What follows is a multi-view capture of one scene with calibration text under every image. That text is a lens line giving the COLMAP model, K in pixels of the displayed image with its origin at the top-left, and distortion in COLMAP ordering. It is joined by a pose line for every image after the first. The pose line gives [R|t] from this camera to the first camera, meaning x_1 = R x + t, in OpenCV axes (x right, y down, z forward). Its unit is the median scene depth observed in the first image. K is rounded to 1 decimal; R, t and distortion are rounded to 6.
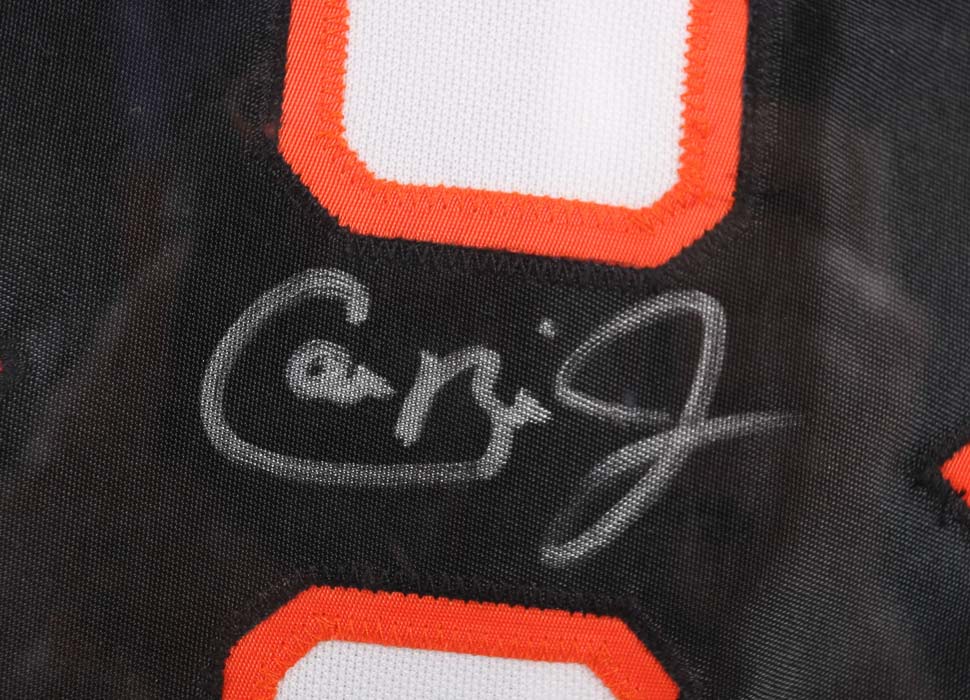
lens RADIAL K [[1162.4, 0, 485.1], [0, 1162.4, 348.1], [0, 0, 1]] dist [0.010074, 0.000000]
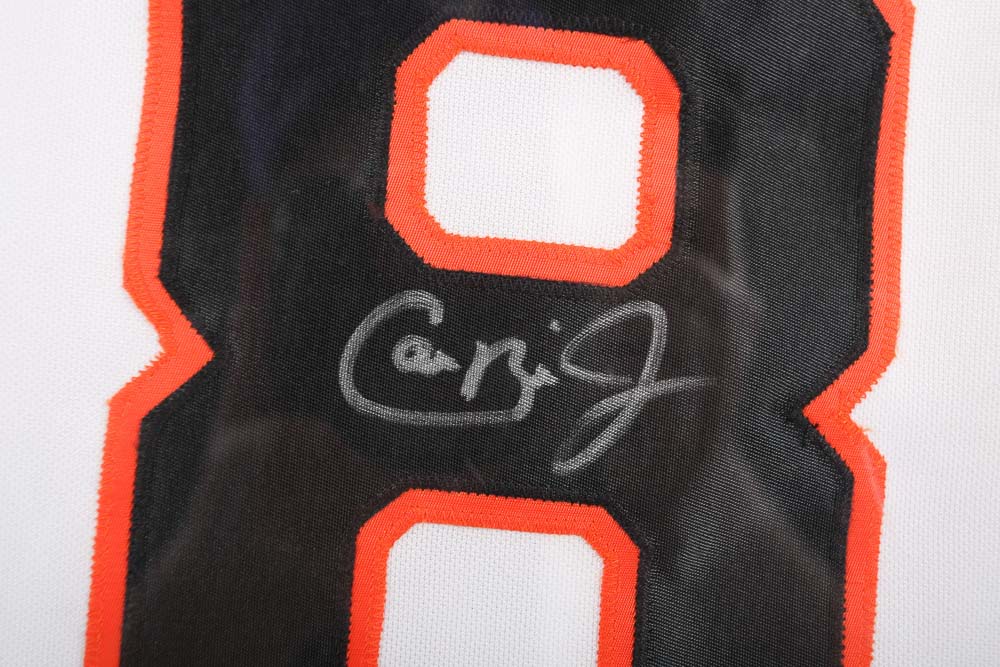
lens RADIAL K [[1198.0, 0, 501.2], [0, 1198.0, 339.2], [0, 0, 1]] dist [-0.041105, 0.000000]
pose [[0.999666, -0.012586, 0.022591, -0.057638], [0.012139, 0.999730, 0.019822, -0.032176], [-0.022835, -0.019541, 0.999548, -0.640605]]
